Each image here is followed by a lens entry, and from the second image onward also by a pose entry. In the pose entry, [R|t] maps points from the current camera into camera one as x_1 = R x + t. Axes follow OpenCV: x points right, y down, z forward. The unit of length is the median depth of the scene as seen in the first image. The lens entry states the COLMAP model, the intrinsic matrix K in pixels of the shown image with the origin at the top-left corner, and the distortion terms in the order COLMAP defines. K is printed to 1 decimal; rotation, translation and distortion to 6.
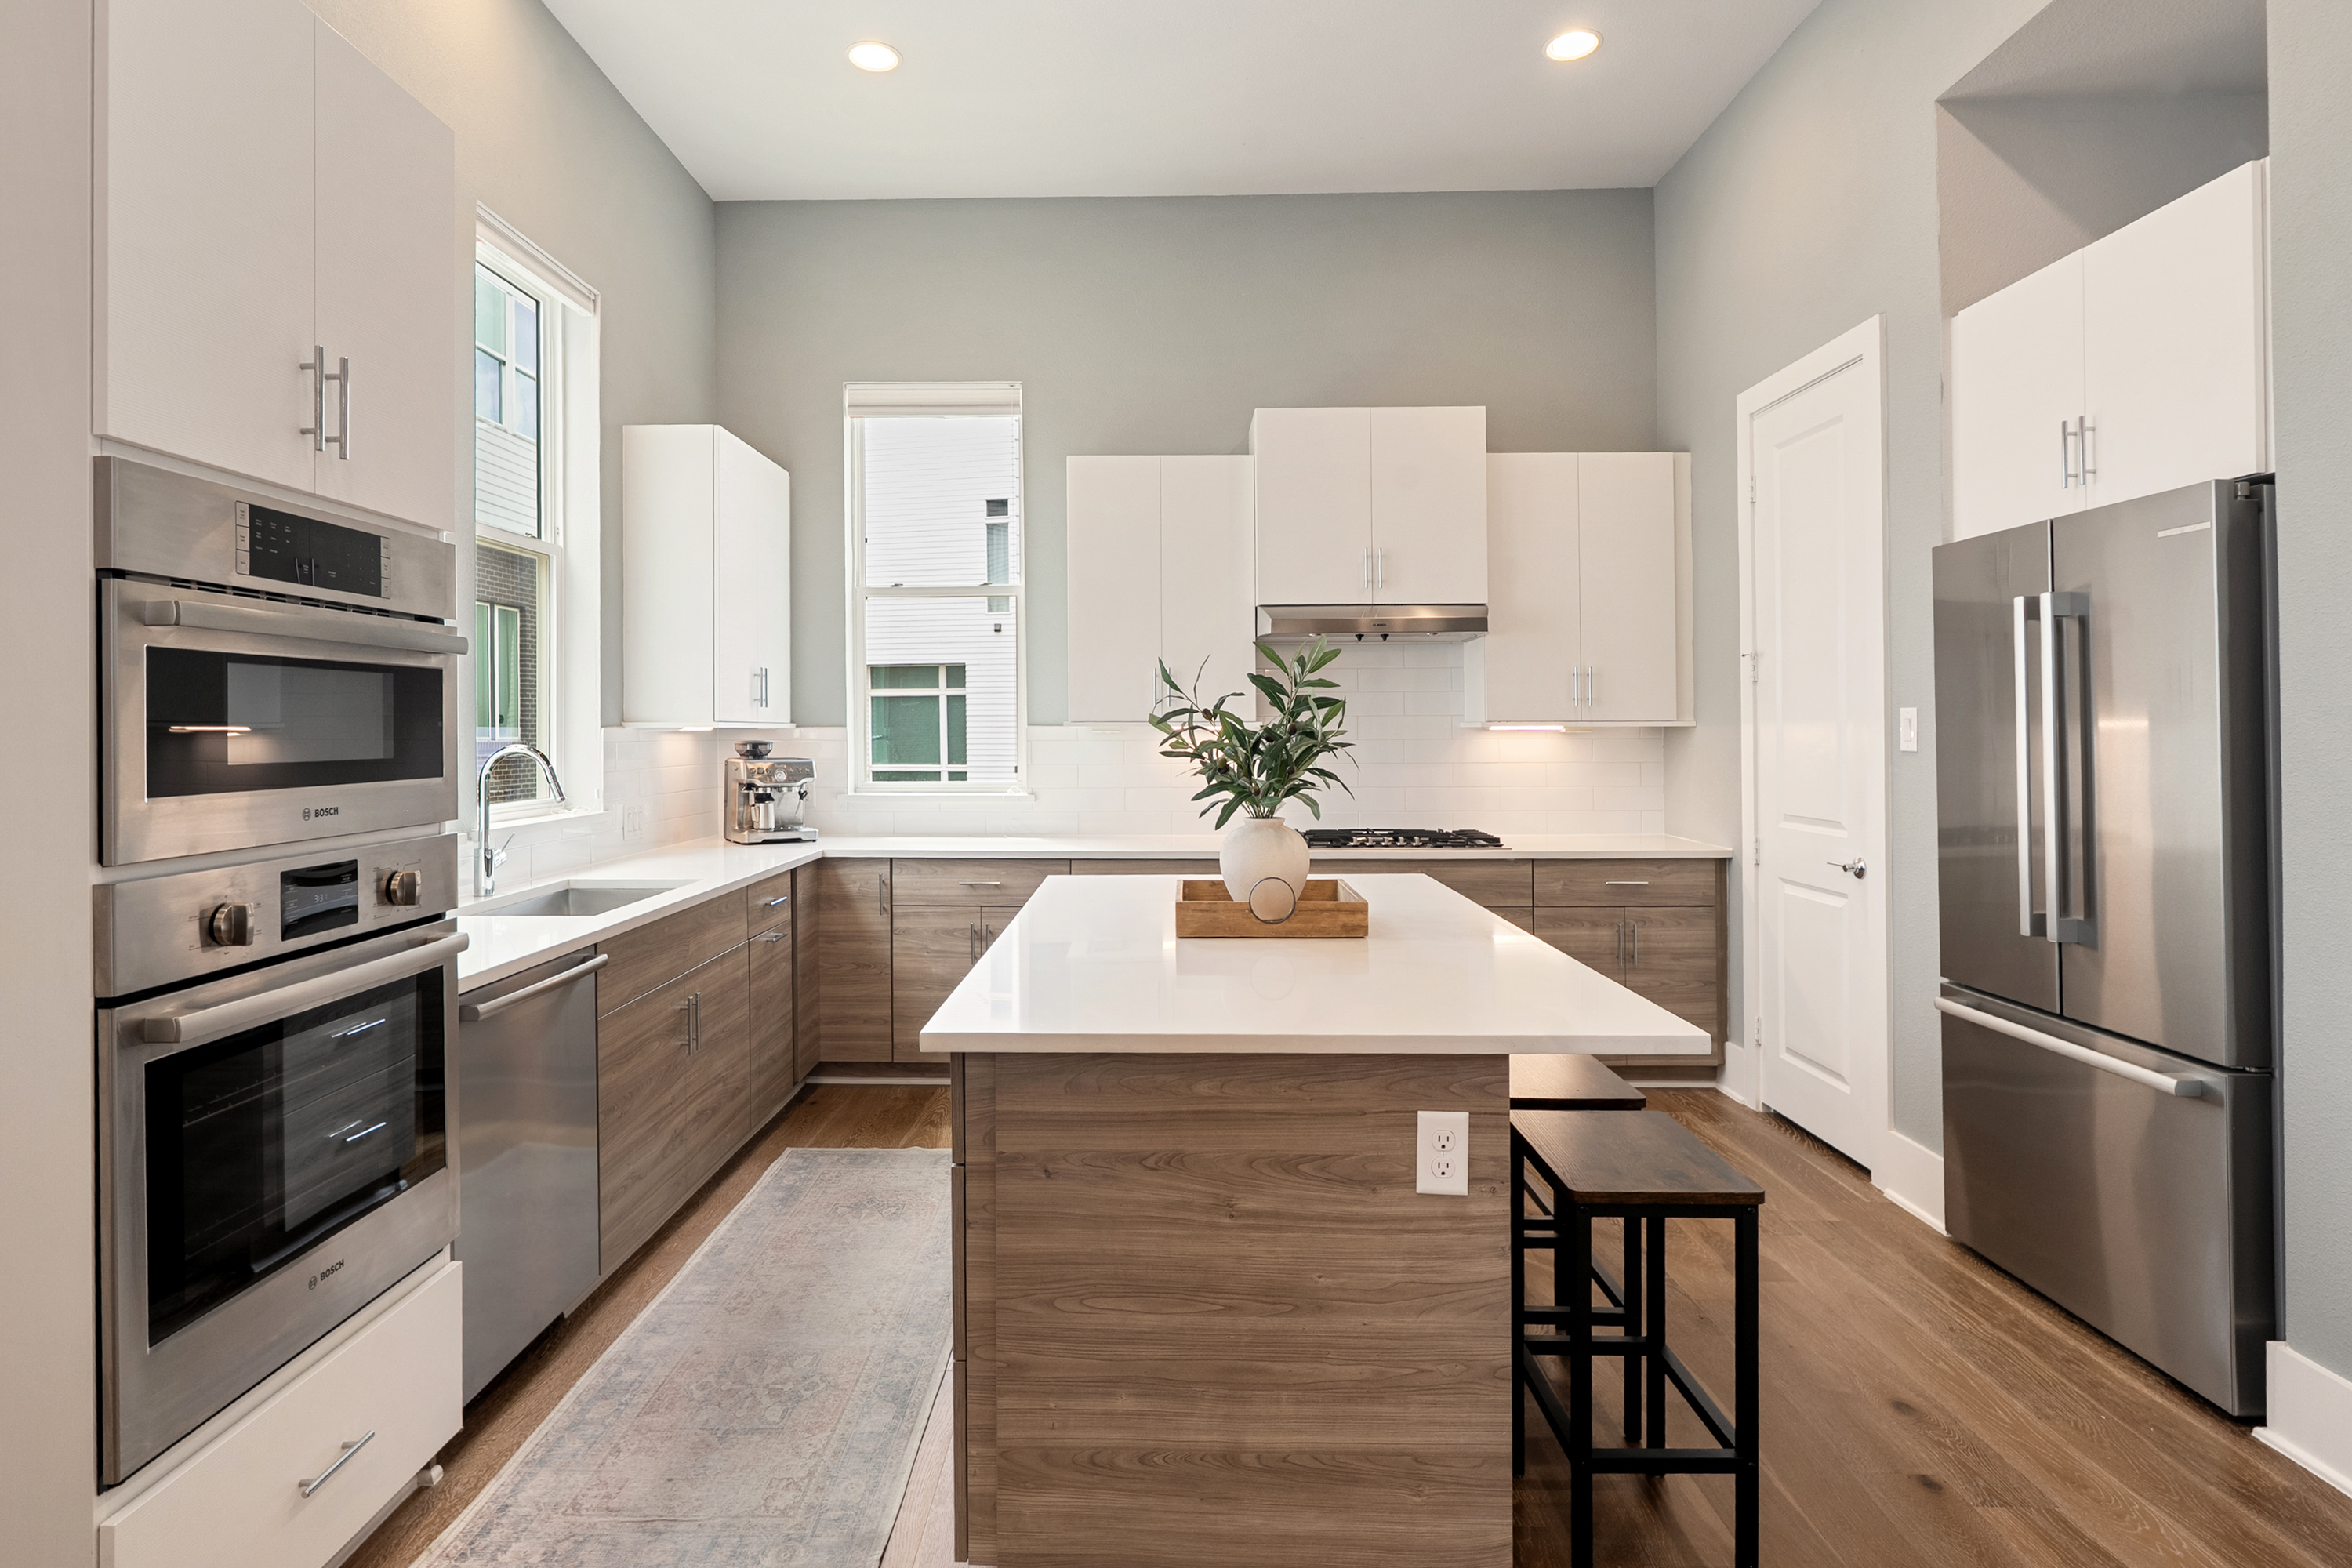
lens RADIAL K [[1247.7, 0, 1078.5], [0, 1247.7, 721.1], [0, 0, 1]] dist [-0.006311, -0.001247]
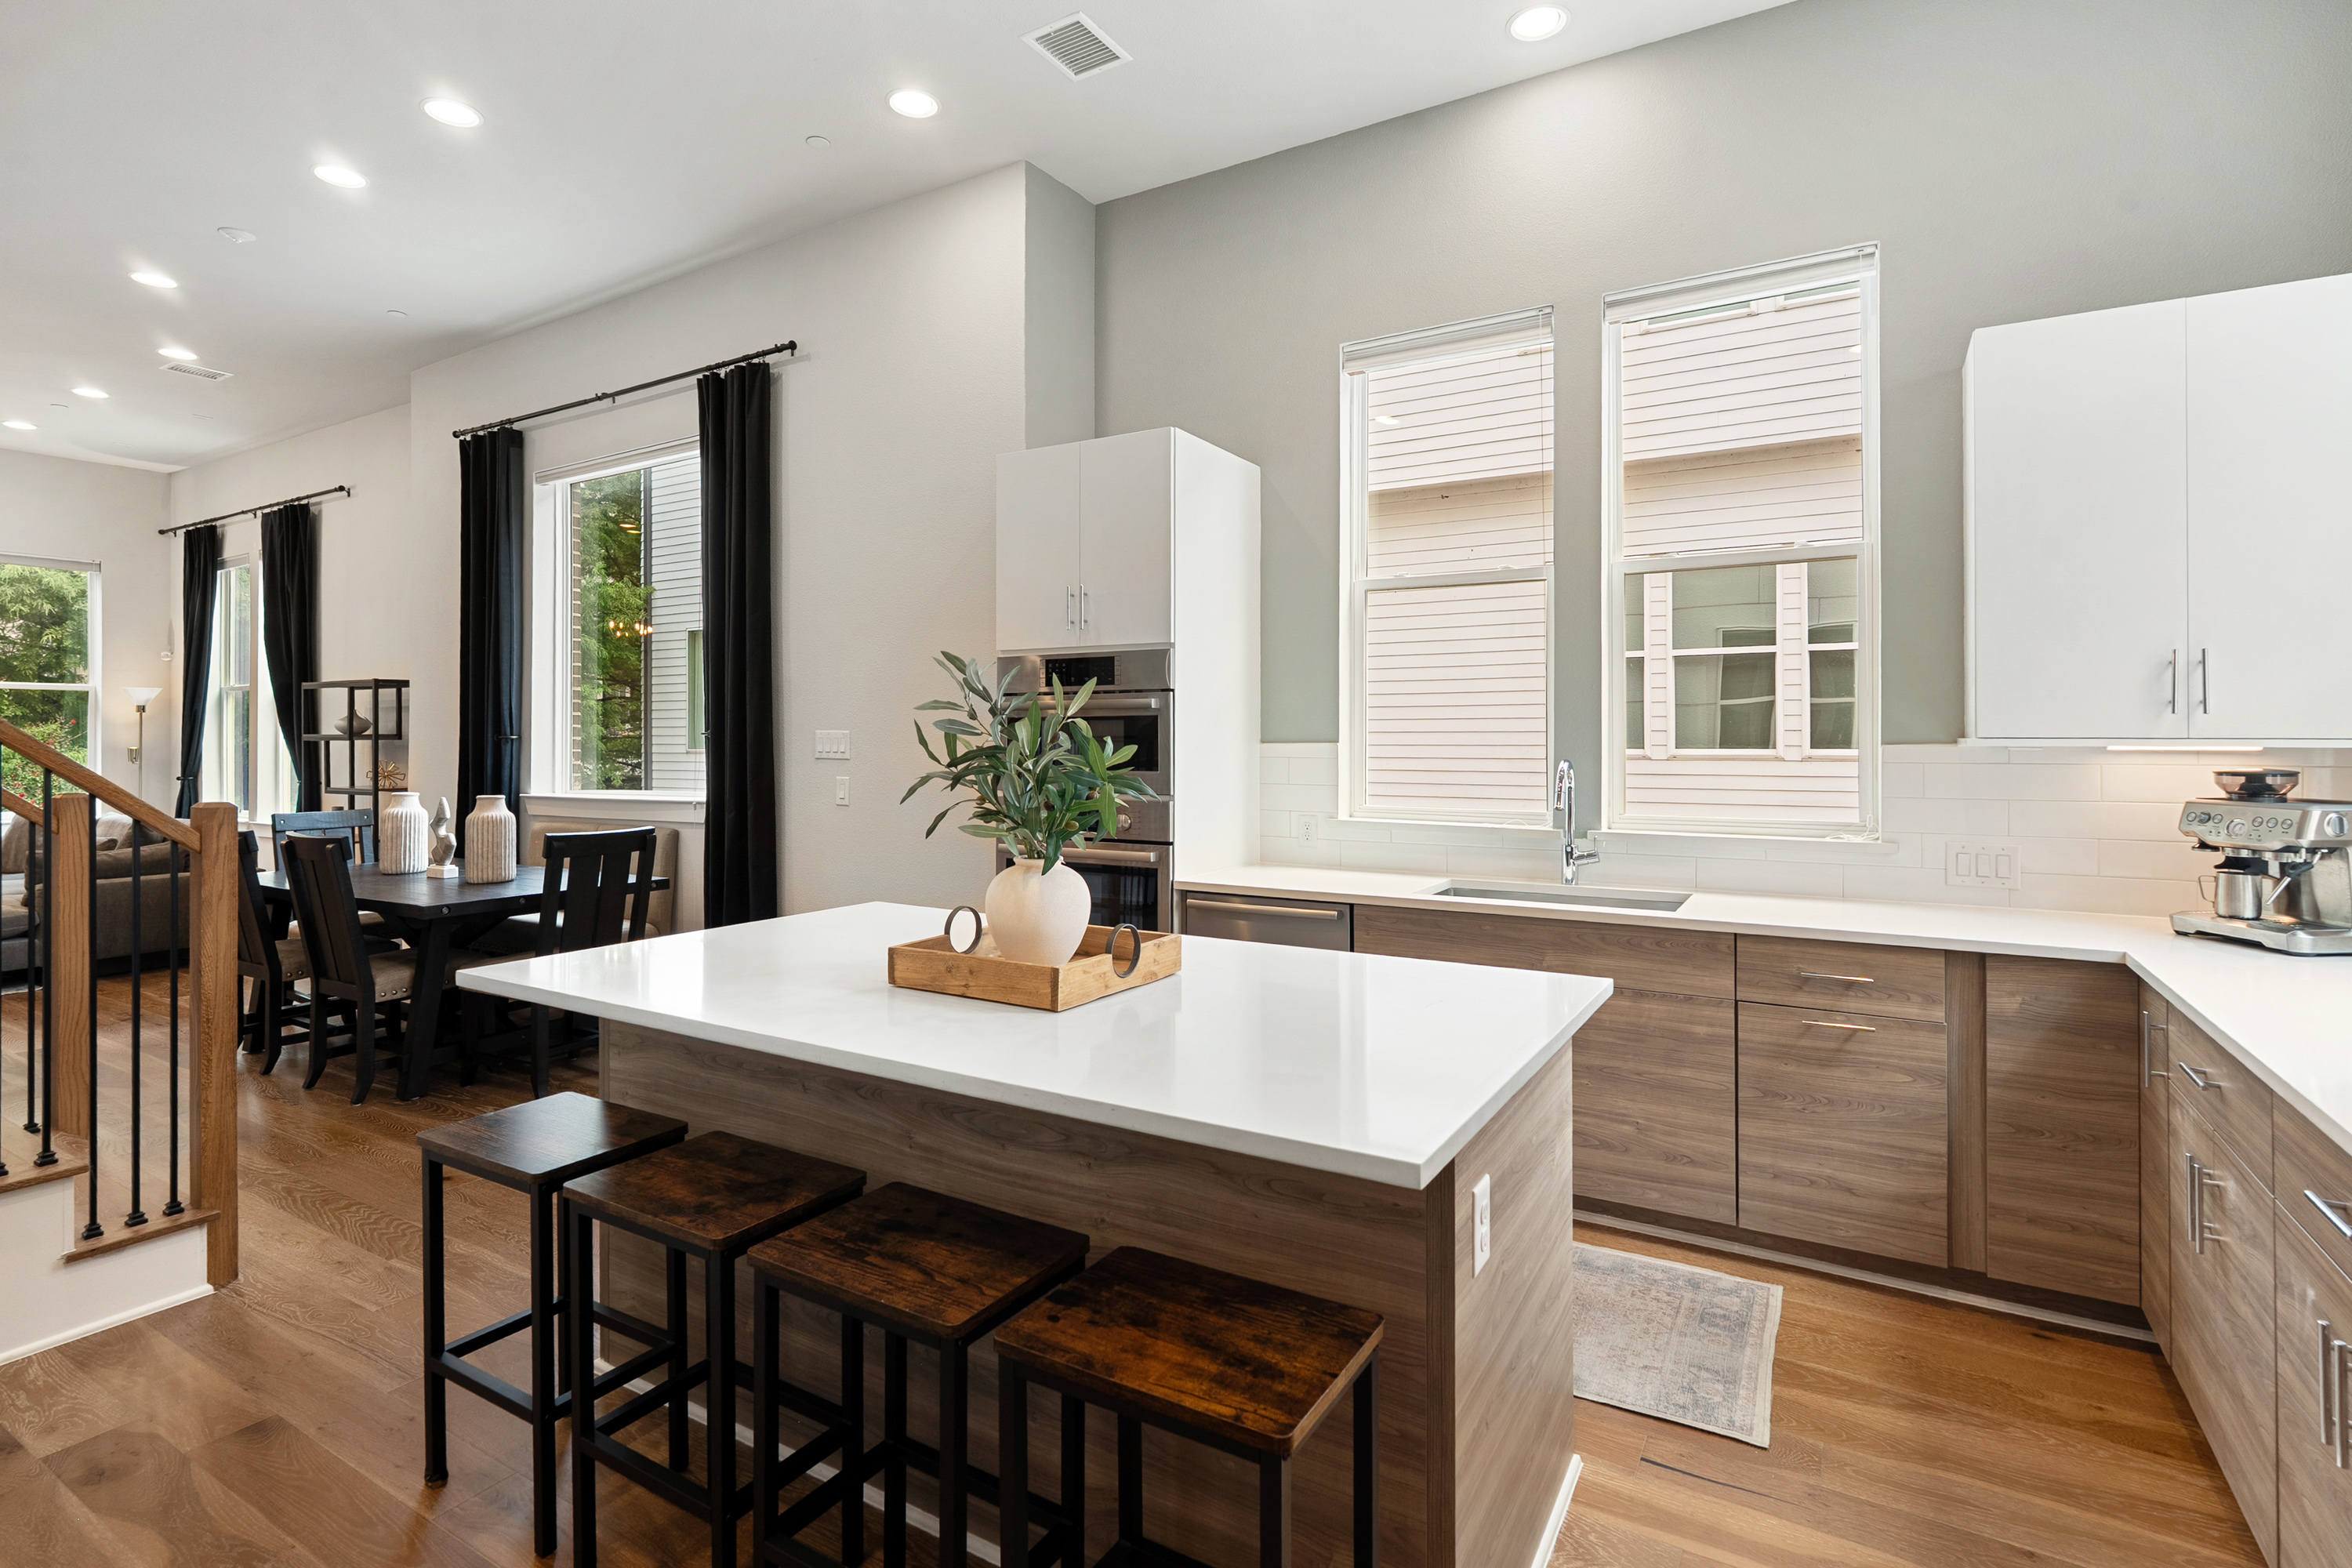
lens RADIAL K [[1147.8, 0, 1238.2], [0, 1147.8, 743.0], [0, 0, 1]] dist [0.002741, -0.003878]
pose [[-0.443674, 0.007780, -0.896155, 0.790879], [0.007618, 0.999959, 0.004909, -0.004716], [0.896156, -0.004649, -0.443715, 1.444600]]
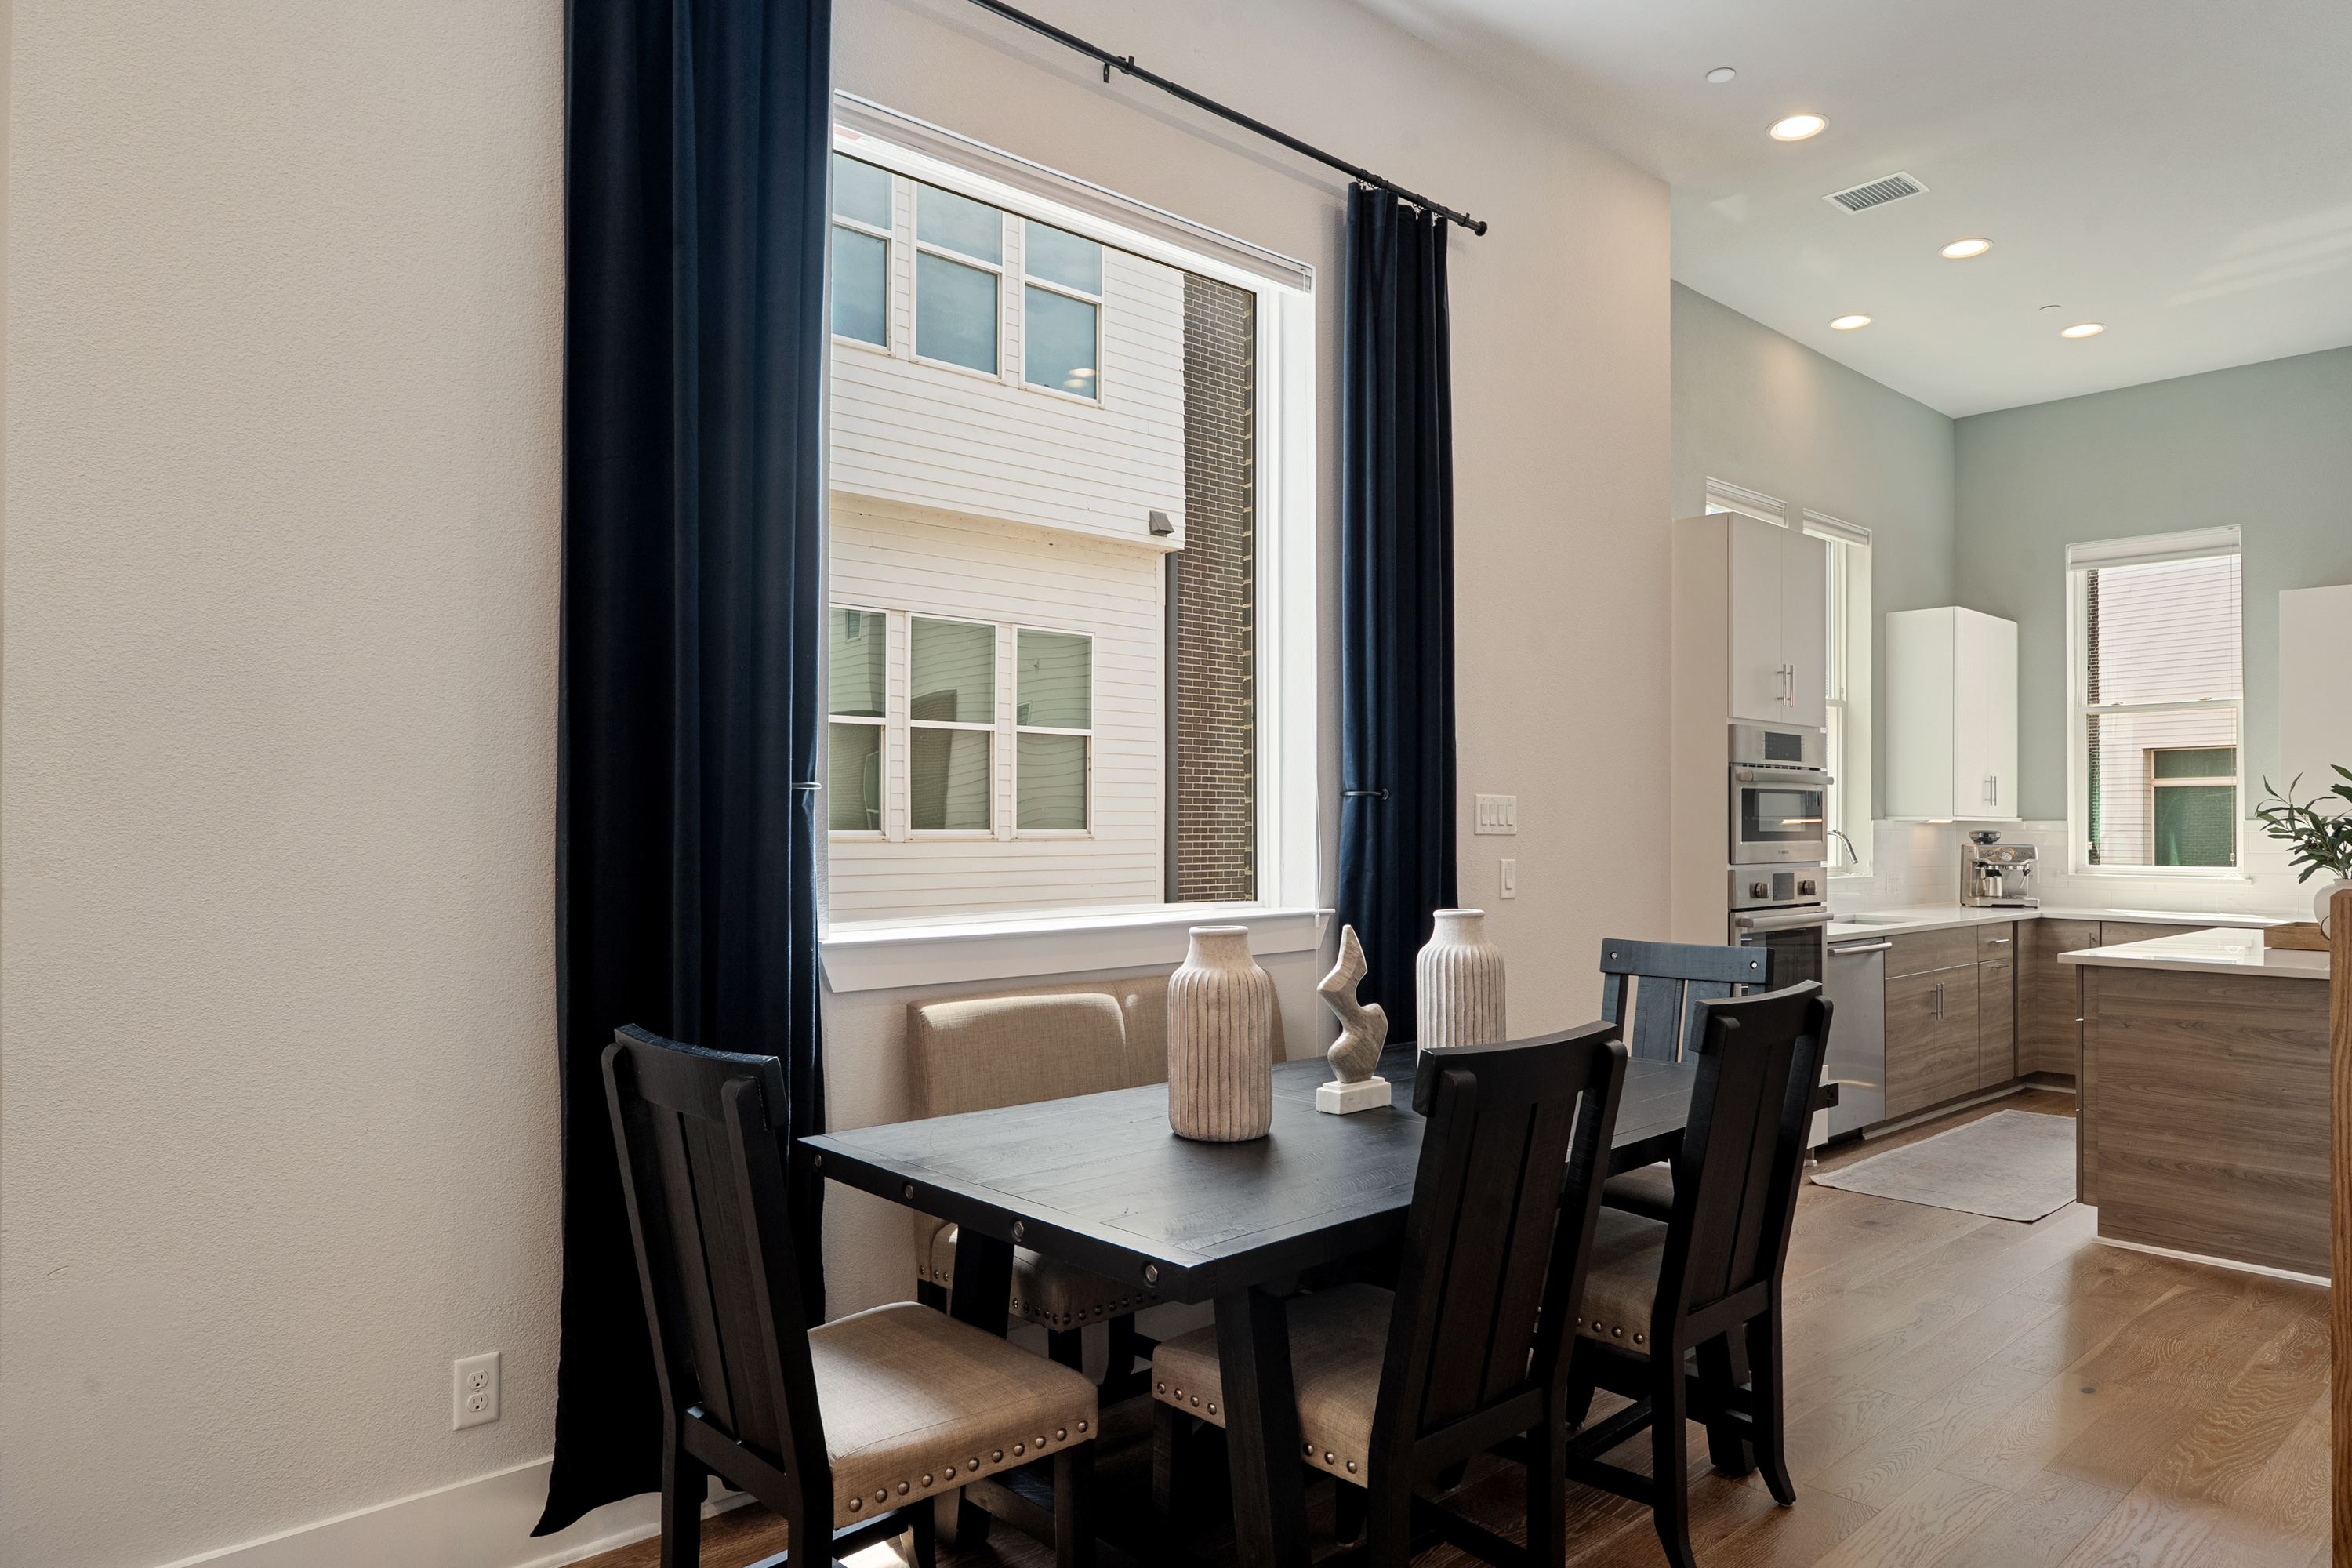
lens RADIAL K [[1450.7, 0, 1173.0], [0, 1450.7, 828.9], [0, 0, 1]] dist [-0.005800, 0.002179]
pose [[0.715754, 0.007154, -0.698315, 0.345306], [-0.000998, 0.999957, 0.009221, 0.001760], [0.698351, -0.005903, 0.715731, -1.236353]]
